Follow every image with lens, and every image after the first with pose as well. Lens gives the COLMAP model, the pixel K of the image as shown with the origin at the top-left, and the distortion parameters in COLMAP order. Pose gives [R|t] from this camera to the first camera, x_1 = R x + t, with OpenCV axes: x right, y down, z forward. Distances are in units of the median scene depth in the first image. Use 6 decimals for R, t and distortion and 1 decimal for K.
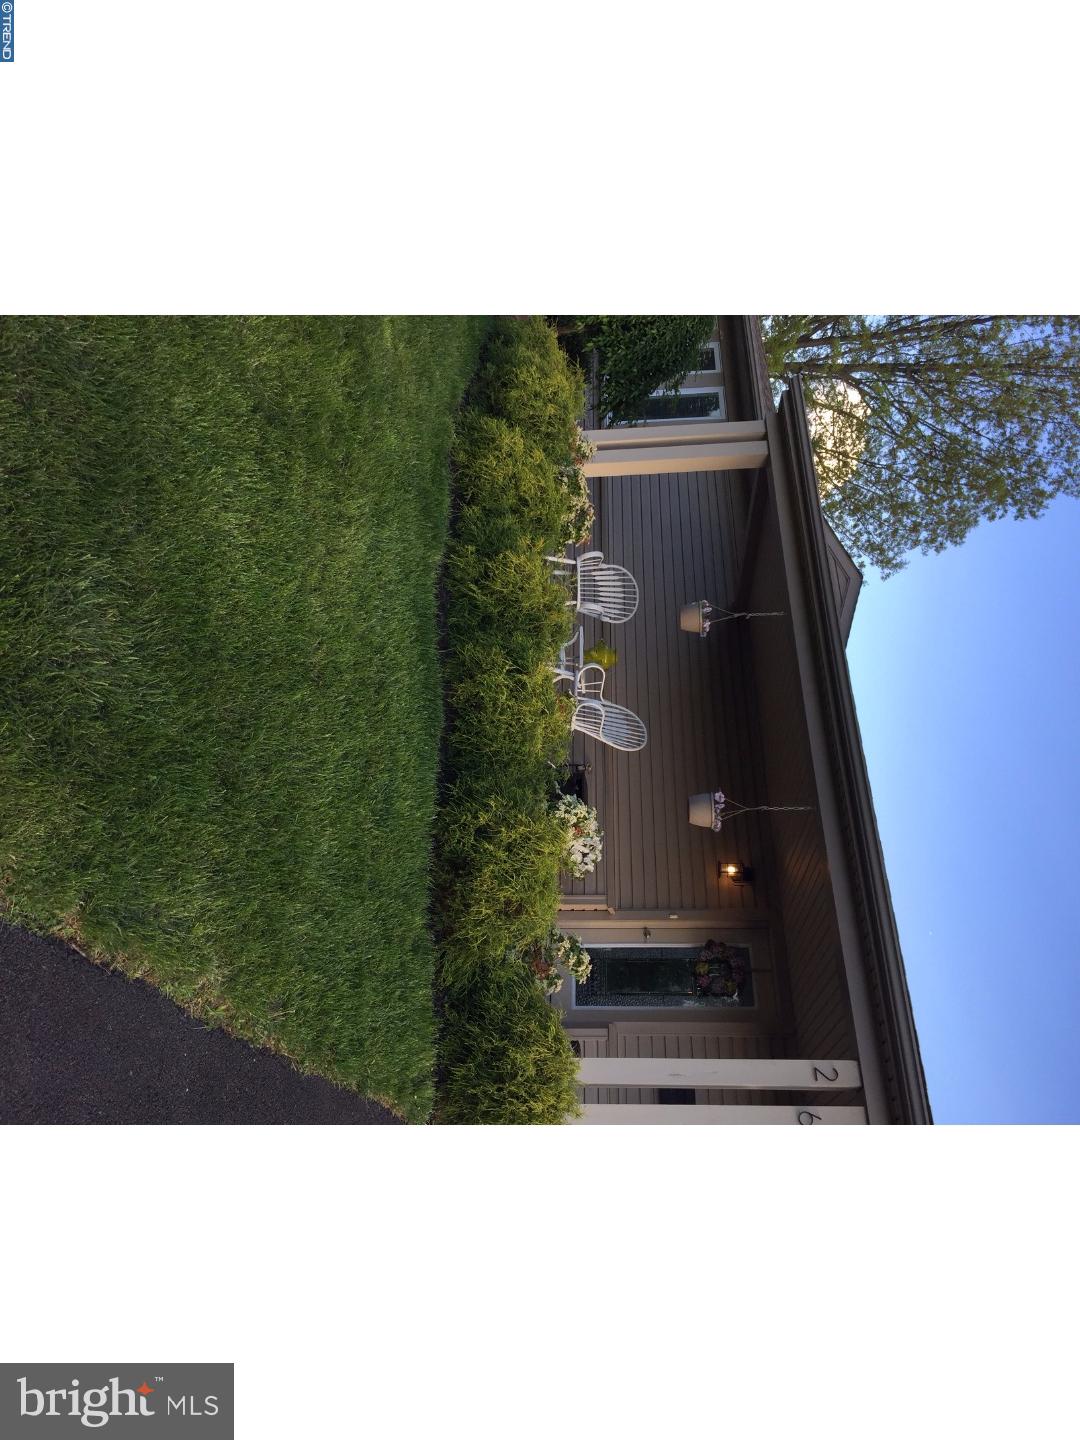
lens RADIAL K [[916.4, 0, 546.1], [0, 916.4, 737.4], [0, 0, 1]] dist [0.046502, -0.000004]
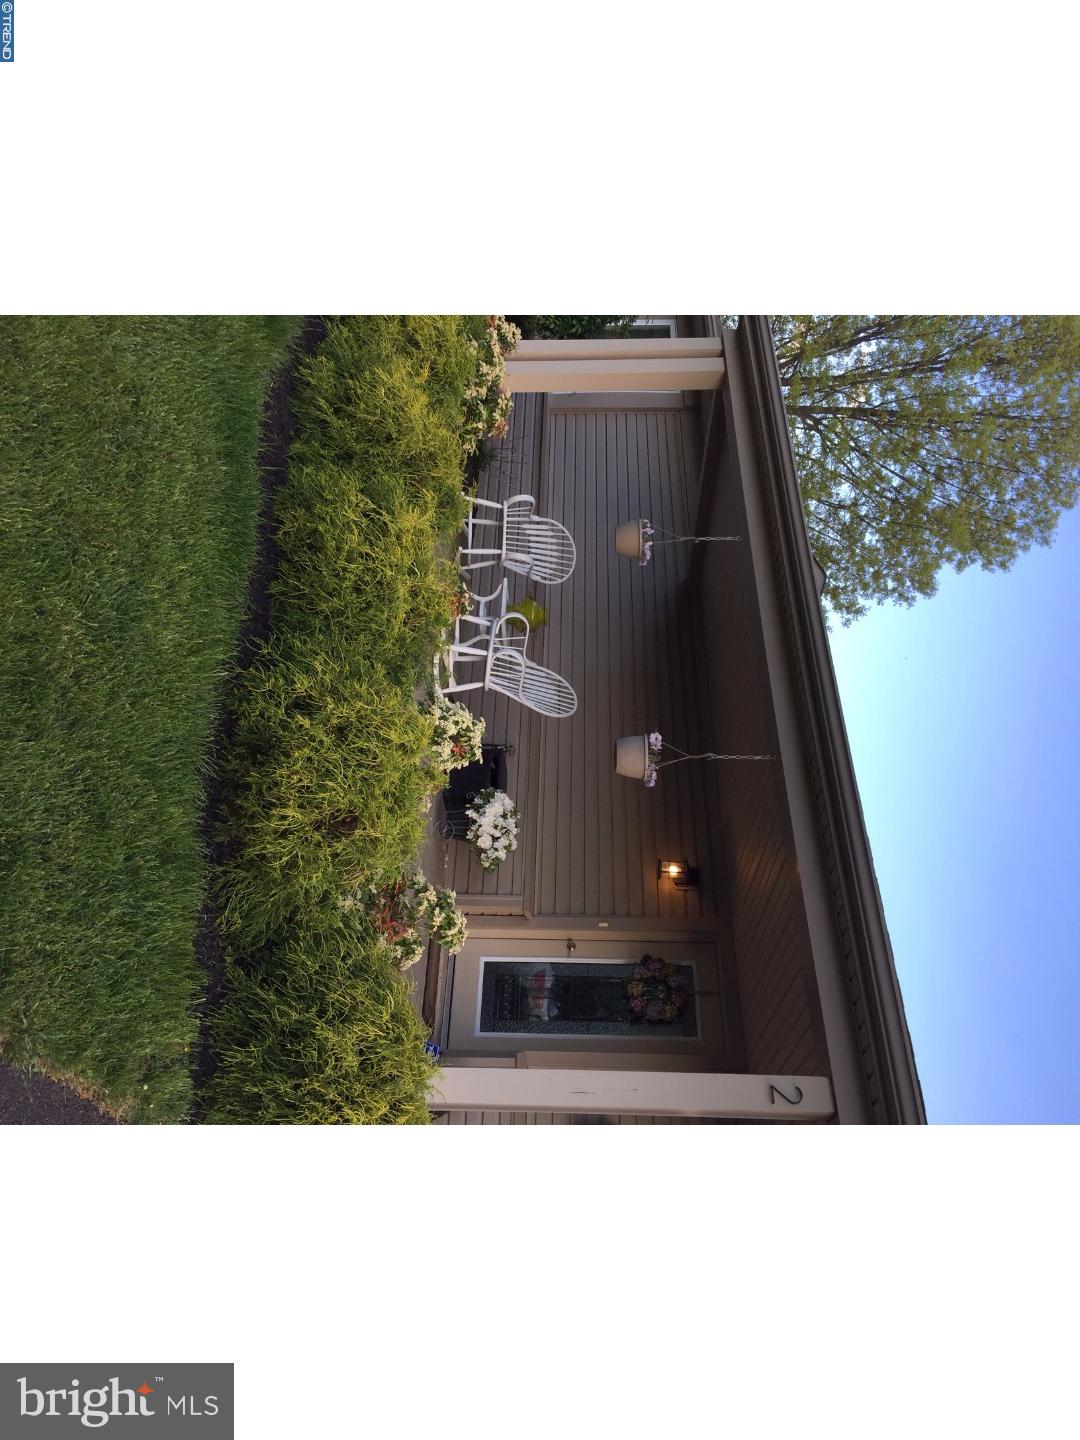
lens RADIAL K [[927.2, 0, 540.0], [0, 927.2, 720.0], [0, 0, 1]] dist [0.096480, -0.141250]
pose [[0.998557, 0.036684, 0.039214, 0.056567], [-0.033209, 0.995752, -0.085874, 0.114426], [-0.042197, 0.084448, 0.995534, 0.202234]]
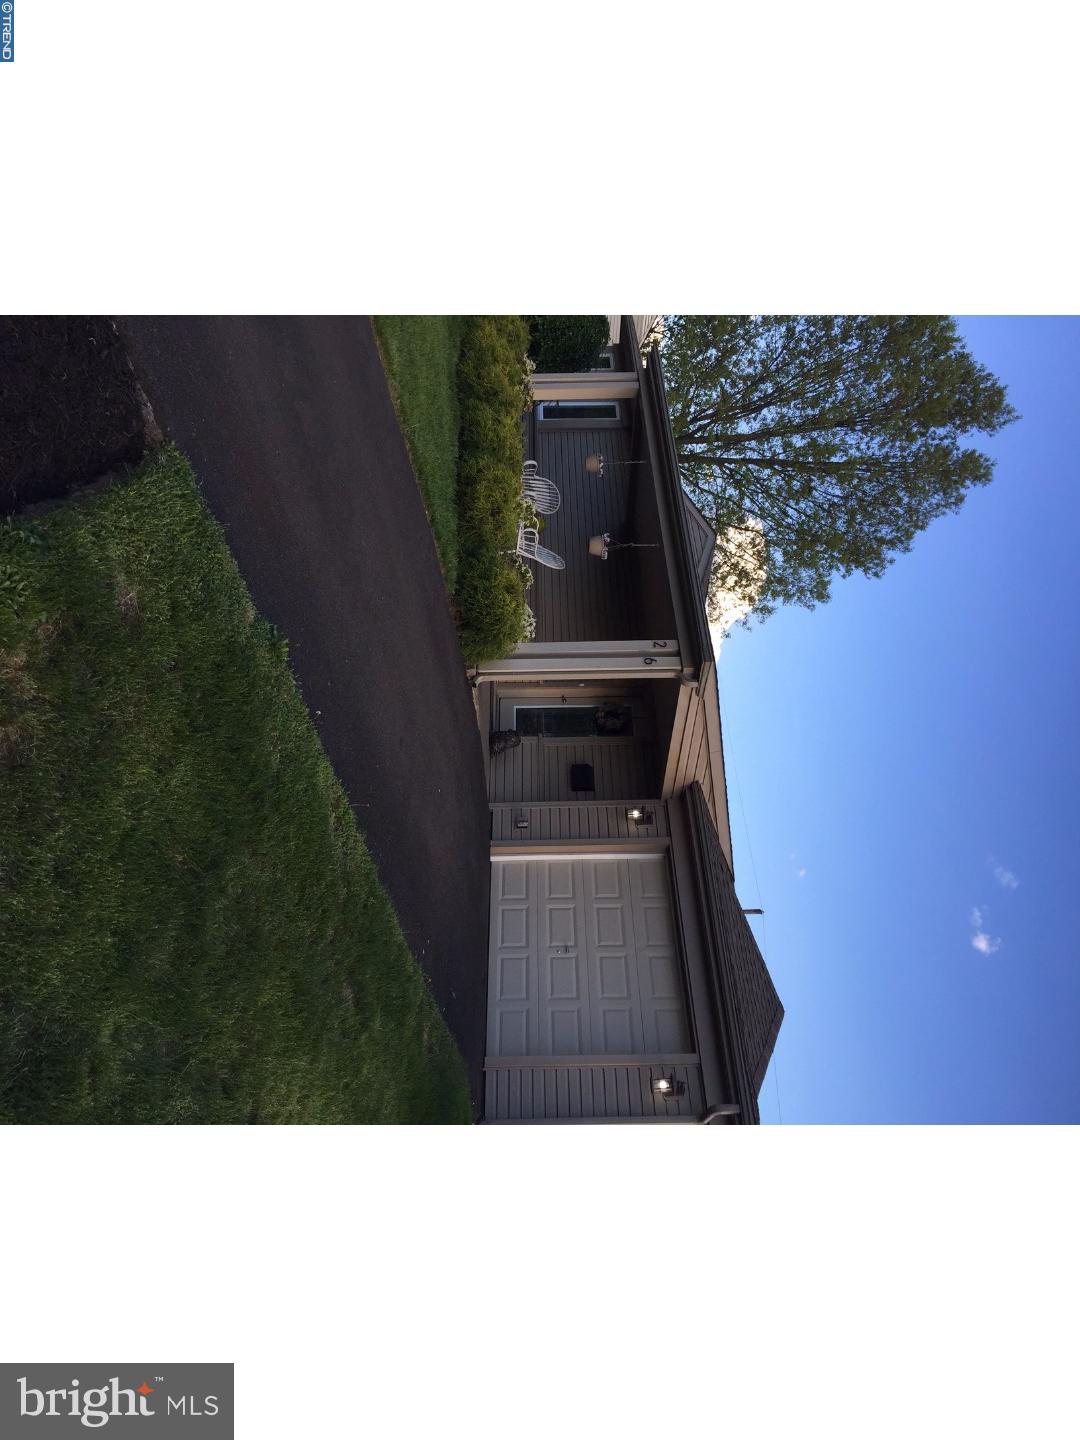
lens RADIAL K [[927.2, 0, 540.0], [0, 927.2, 720.0], [0, 0, 1]] dist [0.096480, -0.141250]
pose [[0.996735, 0.021323, 0.077870, -0.060244], [-0.007530, 0.984840, -0.173301, 0.669932], [-0.080385, 0.172148, 0.981786, -0.611008]]
